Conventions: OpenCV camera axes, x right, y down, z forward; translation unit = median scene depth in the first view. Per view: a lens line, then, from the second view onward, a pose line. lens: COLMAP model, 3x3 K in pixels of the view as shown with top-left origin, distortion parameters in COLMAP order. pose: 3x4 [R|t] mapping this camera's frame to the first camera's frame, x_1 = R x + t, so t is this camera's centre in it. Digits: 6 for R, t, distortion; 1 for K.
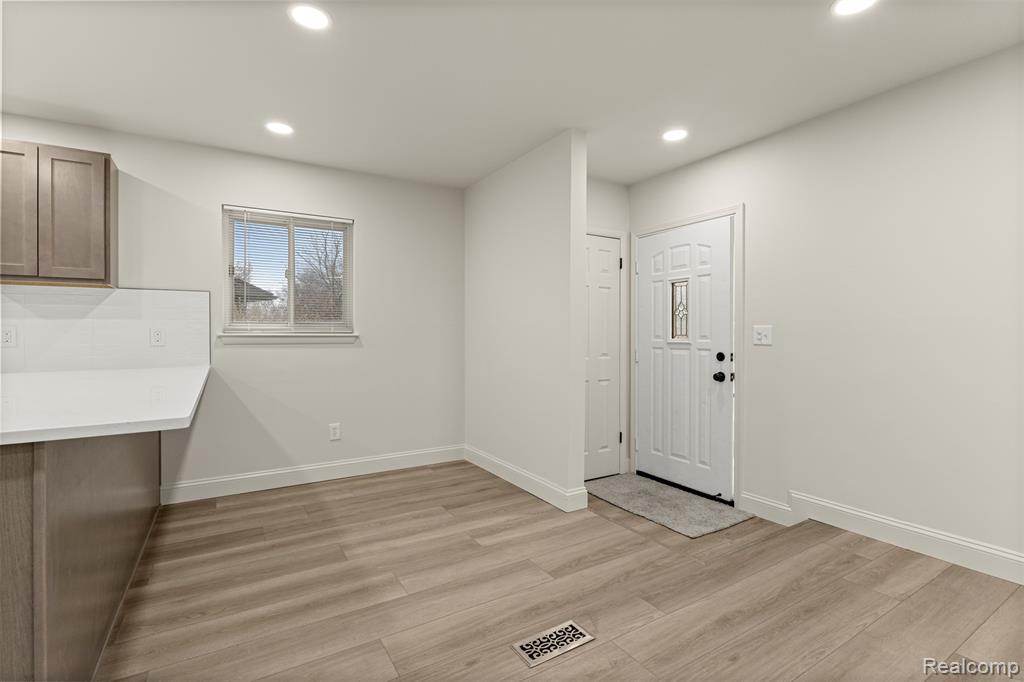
lens RADIAL K [[486.3, 0, 519.3], [0, 486.3, 337.2], [0, 0, 1]] dist [-0.001224, -0.000555]
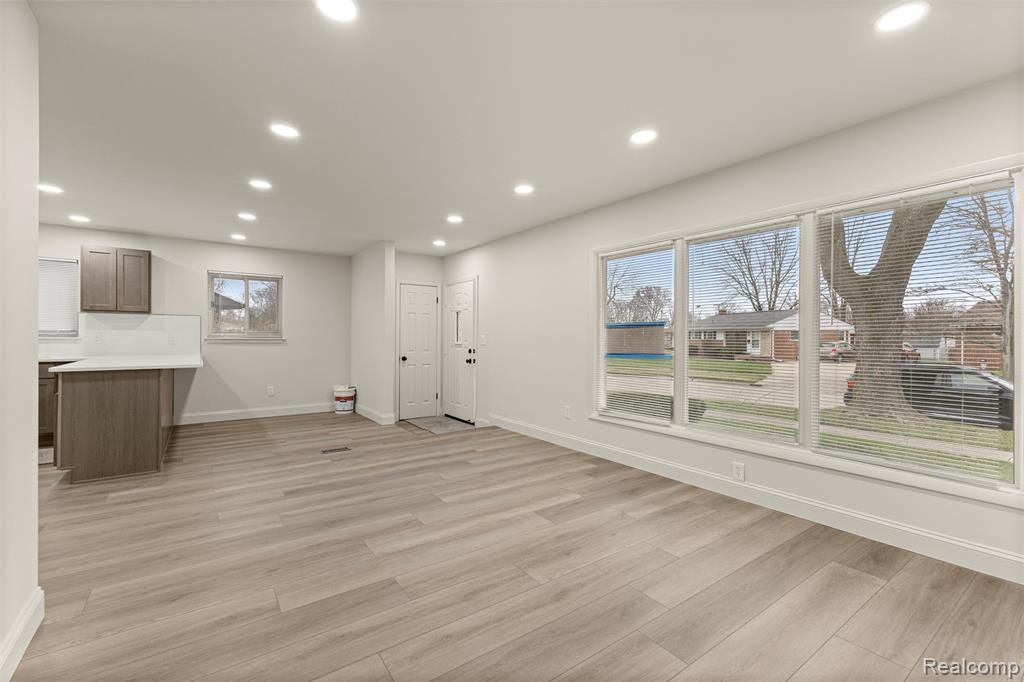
lens RADIAL K [[439.5, 0, 512.0], [0, 439.5, 341.0], [0, 0, 1]] dist [0.013605, -0.000010]
pose [[0.997698, 0.006298, 0.067521, 0.501515], [-0.006362, 0.999979, 0.000735, -0.003653], [-0.067515, -0.001163, 0.997718, -0.876277]]
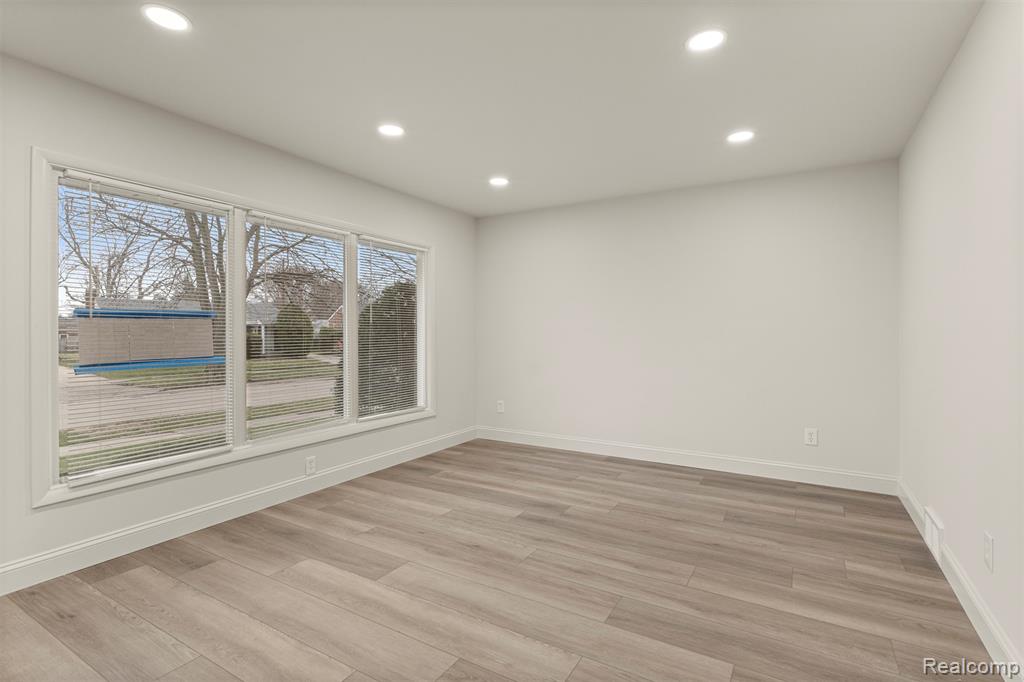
lens RADIAL K [[486.3, 0, 519.3], [0, 486.3, 337.2], [0, 0, 1]] dist [-0.001224, -0.000555]
pose [[-0.466468, -0.004183, 0.884528, -1.202755], [0.014893, 0.999810, 0.012583, -0.024102], [-0.884413, 0.019043, -0.466317, 2.008901]]
